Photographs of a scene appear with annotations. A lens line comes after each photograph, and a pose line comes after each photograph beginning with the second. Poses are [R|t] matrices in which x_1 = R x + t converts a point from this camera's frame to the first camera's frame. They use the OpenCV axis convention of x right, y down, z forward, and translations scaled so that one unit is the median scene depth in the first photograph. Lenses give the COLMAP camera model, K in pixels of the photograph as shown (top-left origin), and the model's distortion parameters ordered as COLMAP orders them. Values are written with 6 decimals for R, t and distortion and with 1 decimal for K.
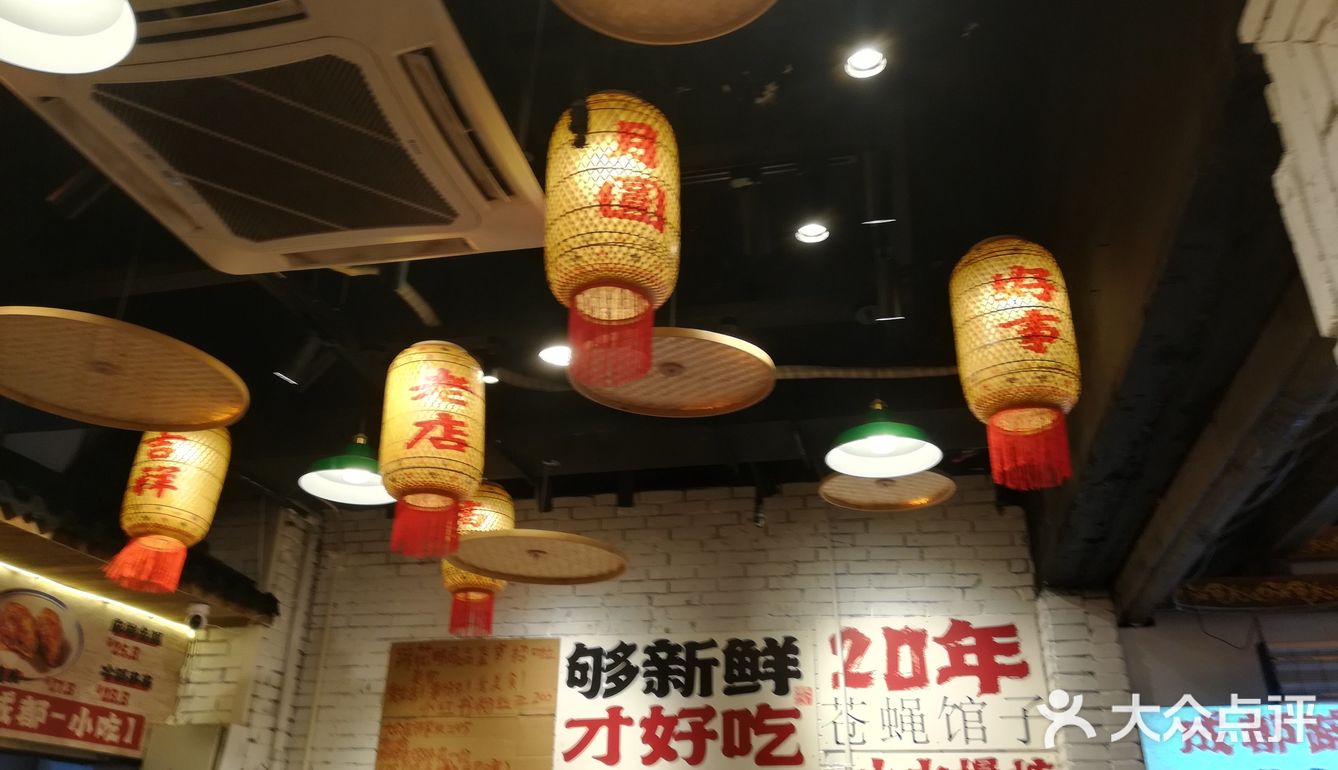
lens RADIAL K [[1014.6, 0, 666.7], [0, 1014.6, 382.4], [0, 0, 1]] dist [0.013042, -0.022384]
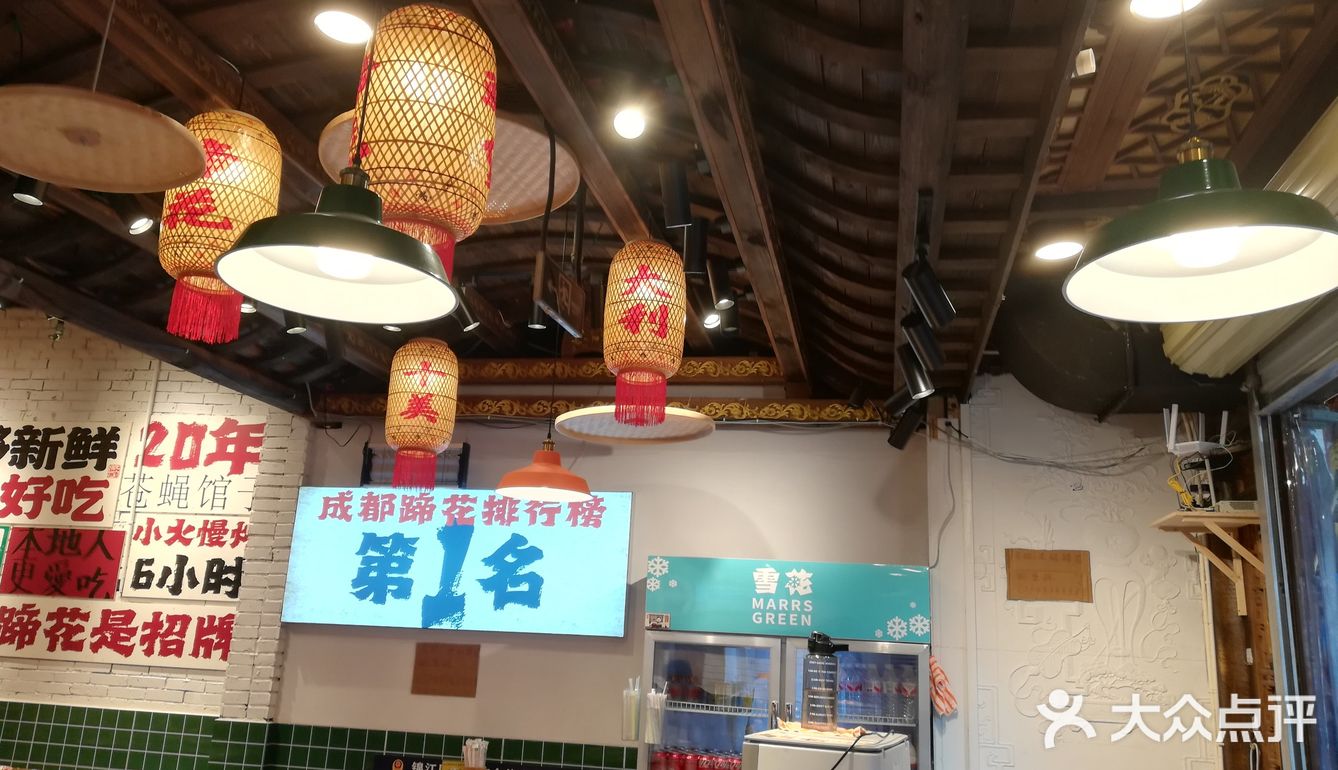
lens RADIAL K [[1014.6, 0, 671.7], [0, 1014.6, 384.3], [0, 0, 1]] dist [0.013042, -0.022384]
pose [[0.999116, 0.039752, 0.013671, 0.822051], [-0.041635, 0.980645, 0.191318, -0.078702], [-0.005801, -0.191718, 0.981433, -0.258335]]
